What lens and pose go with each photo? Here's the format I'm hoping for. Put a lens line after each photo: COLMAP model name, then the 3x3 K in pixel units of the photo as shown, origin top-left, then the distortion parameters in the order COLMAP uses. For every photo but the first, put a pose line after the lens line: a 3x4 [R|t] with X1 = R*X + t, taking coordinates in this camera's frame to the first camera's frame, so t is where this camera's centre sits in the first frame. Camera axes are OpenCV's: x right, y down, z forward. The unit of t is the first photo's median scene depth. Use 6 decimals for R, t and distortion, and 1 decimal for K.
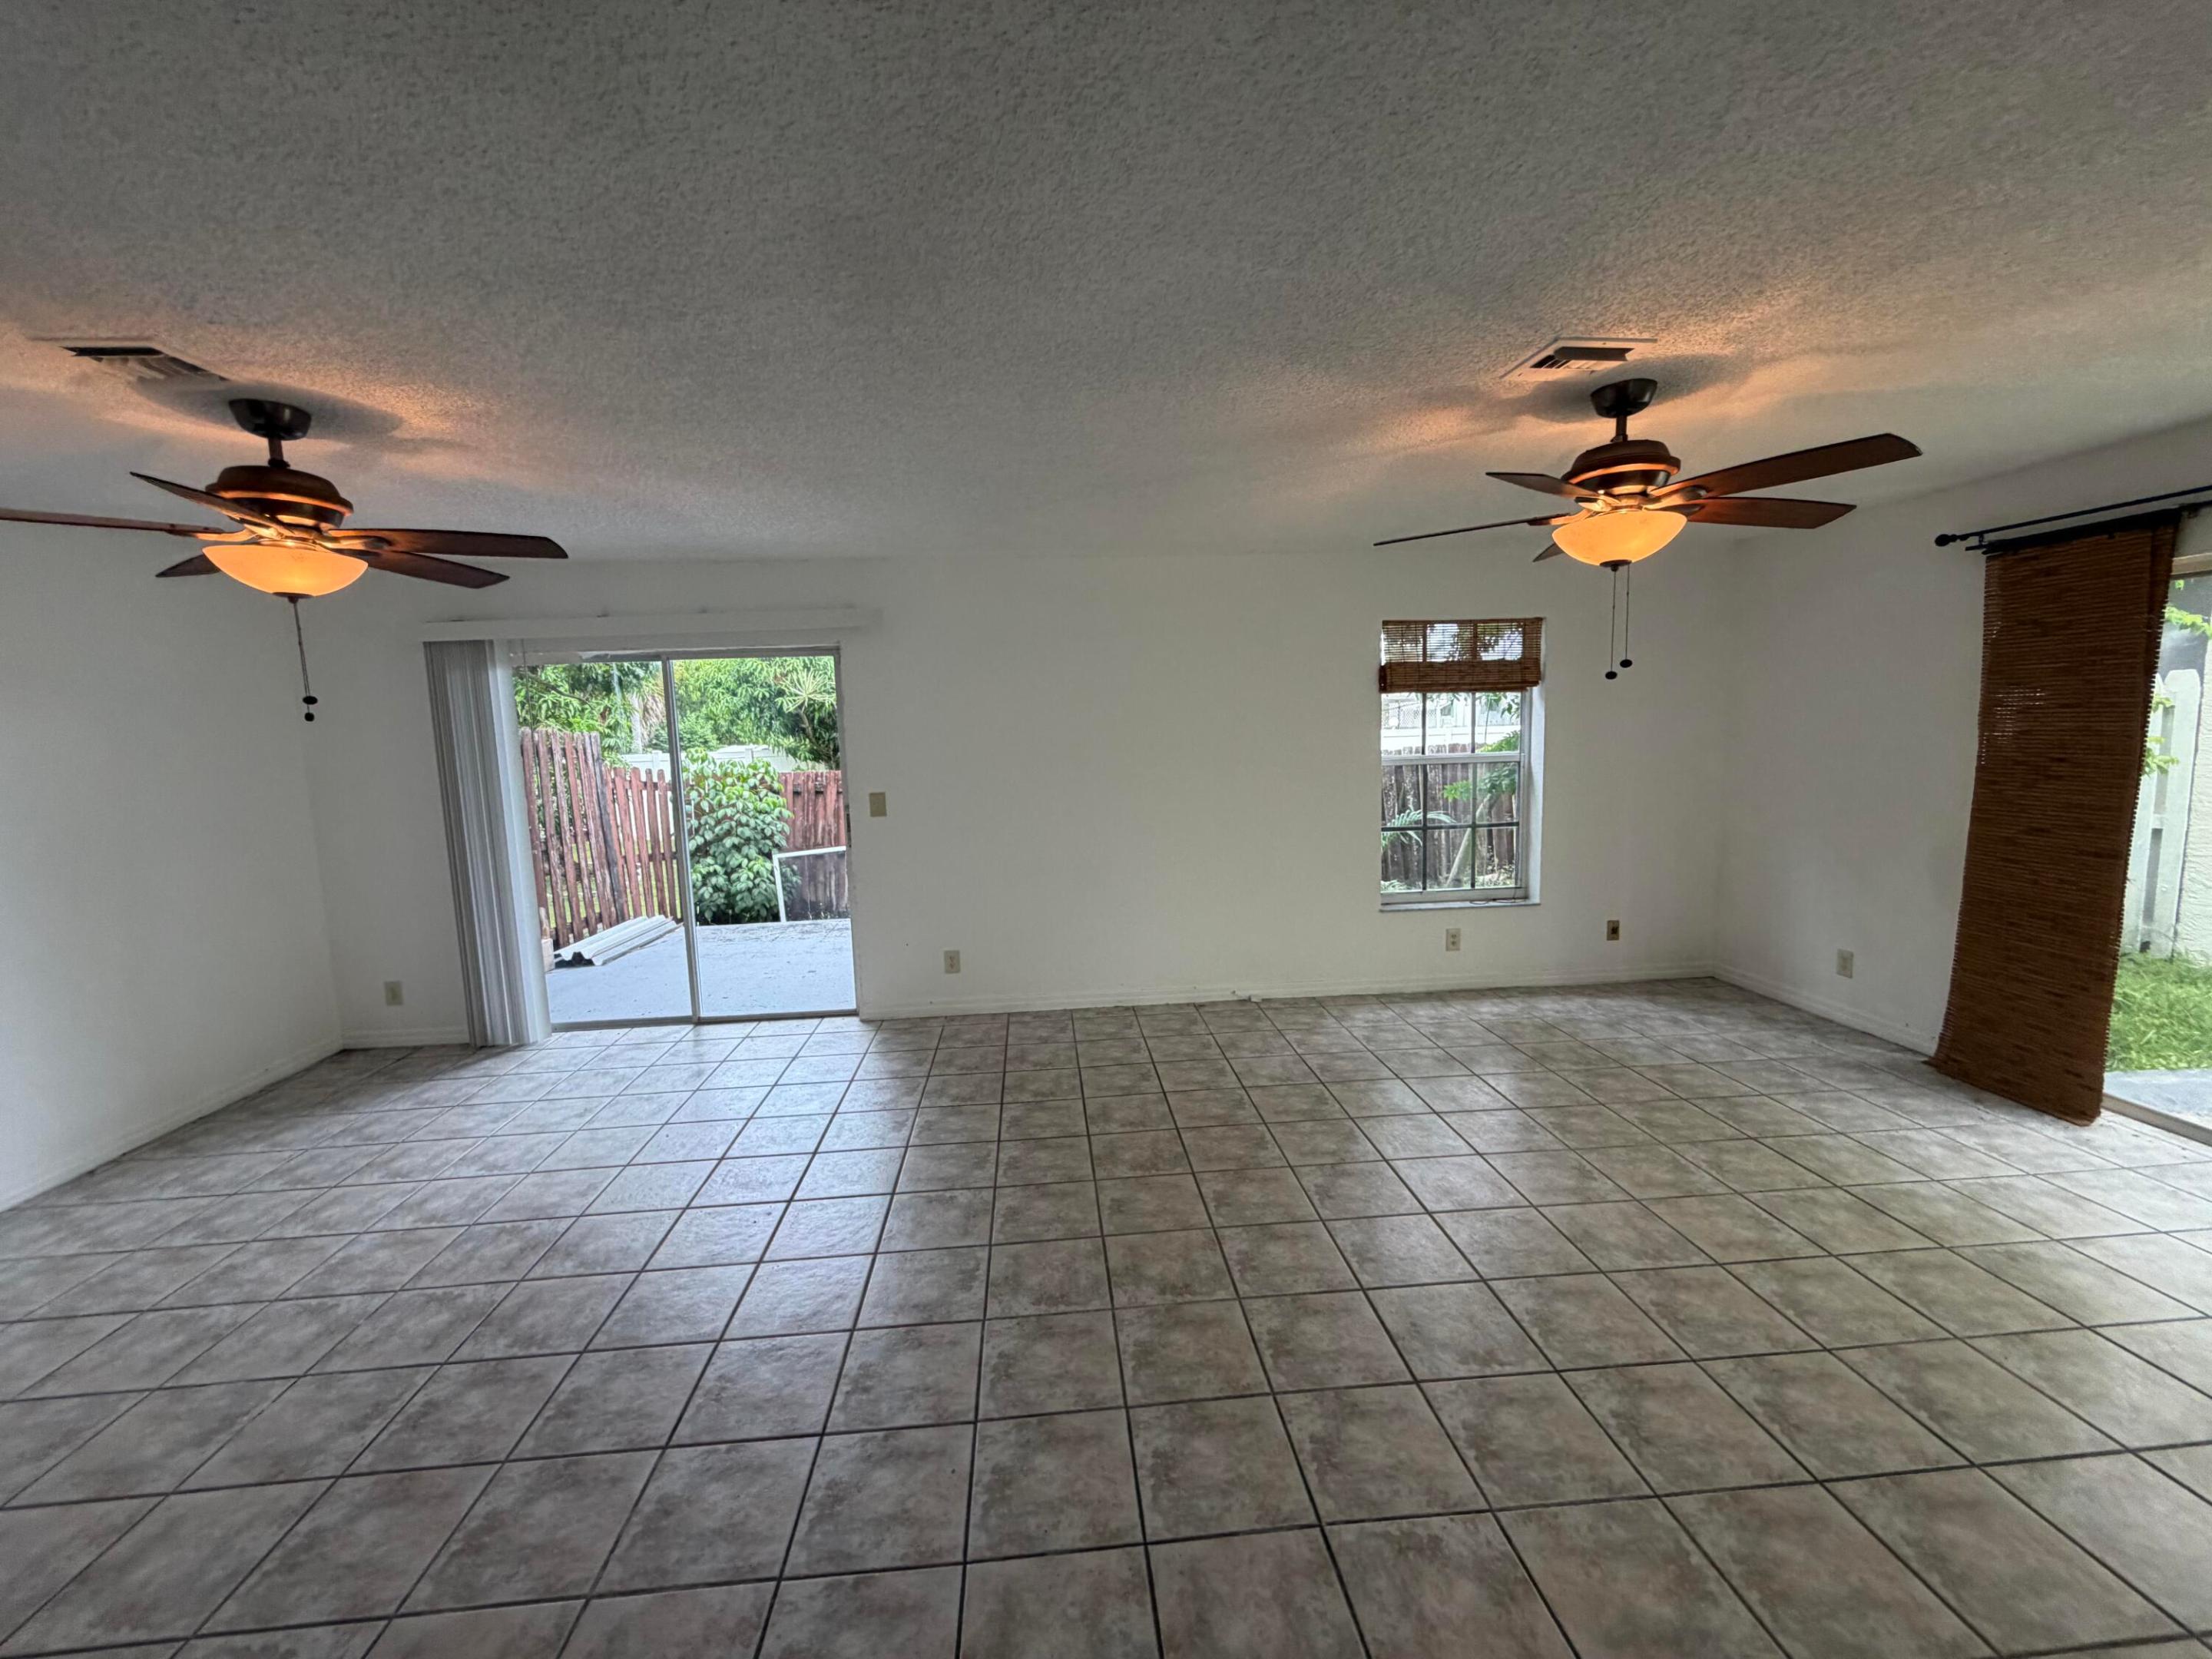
lens RADIAL K [[884.4, 0, 1097.7], [0, 884.4, 829.2], [0, 0, 1]] dist [0.000508, -0.000174]
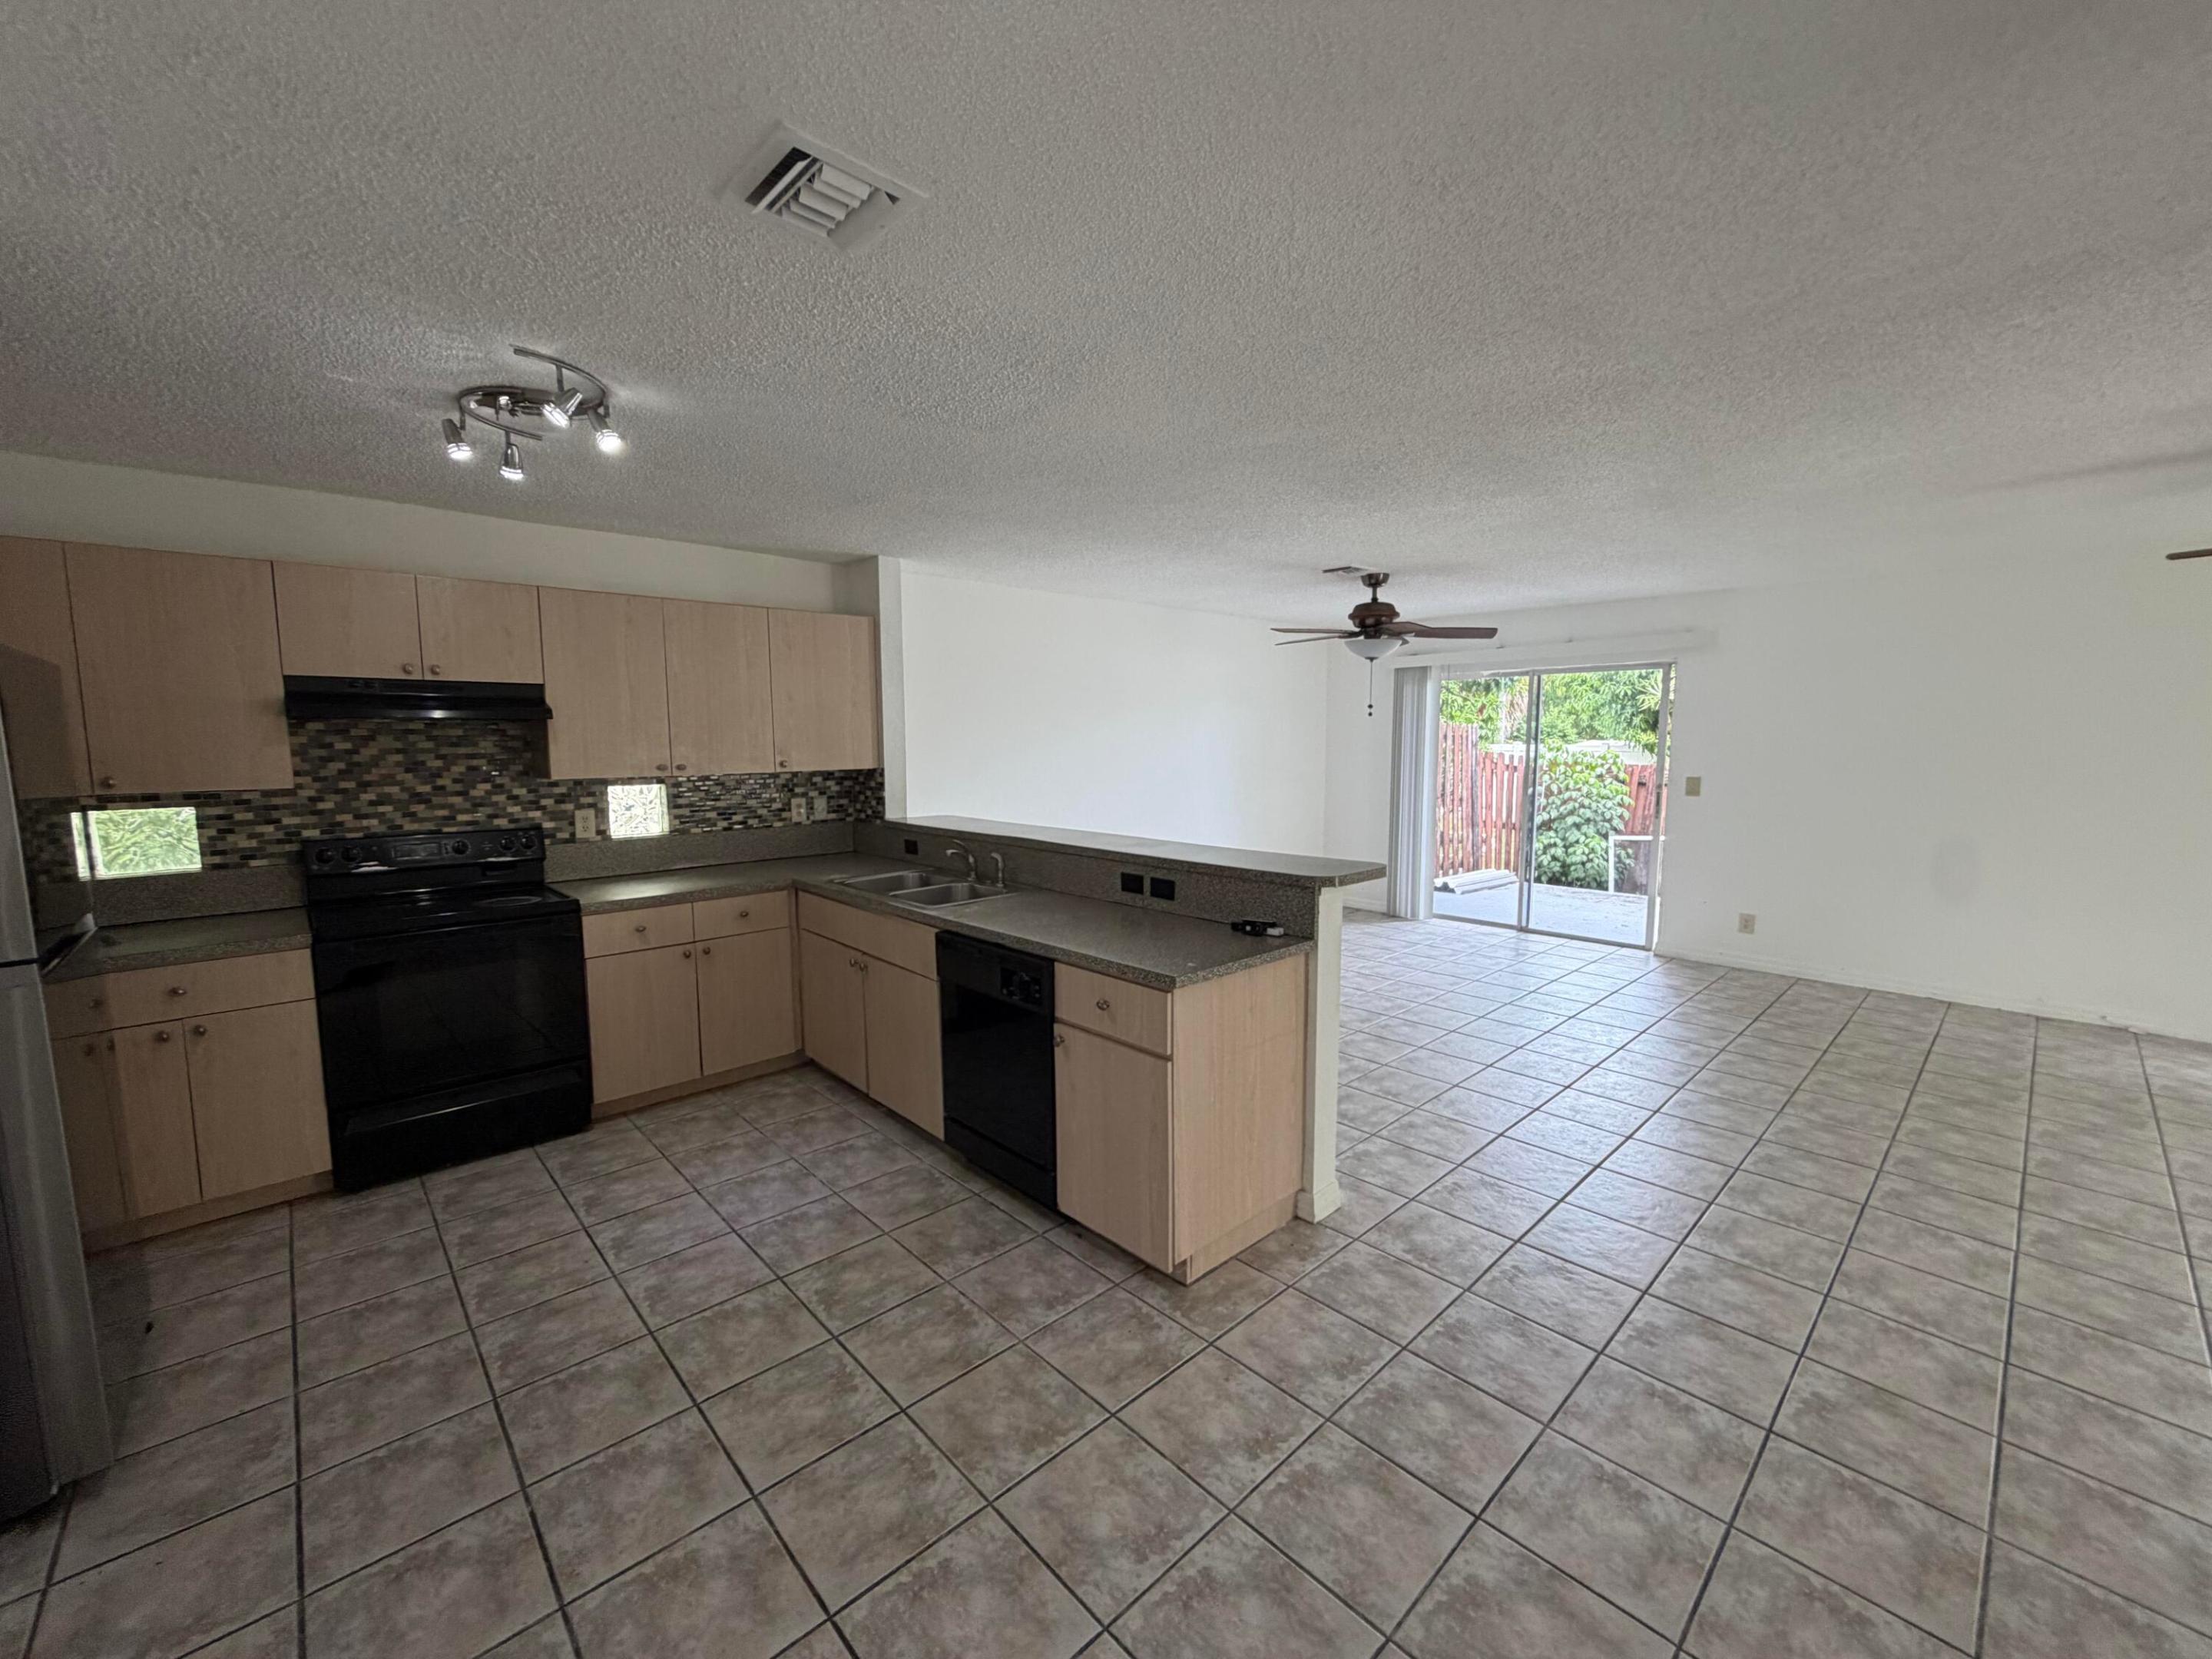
lens RADIAL K [[884.4, 0, 1097.7], [0, 884.4, 829.2], [0, 0, 1]] dist [0.000508, -0.000174]
pose [[0.621000, 0.112872, -0.775641, 0.207356], [-0.107357, 0.992499, 0.058476, 0.049533], [0.776423, 0.046957, 0.628460, -0.443118]]
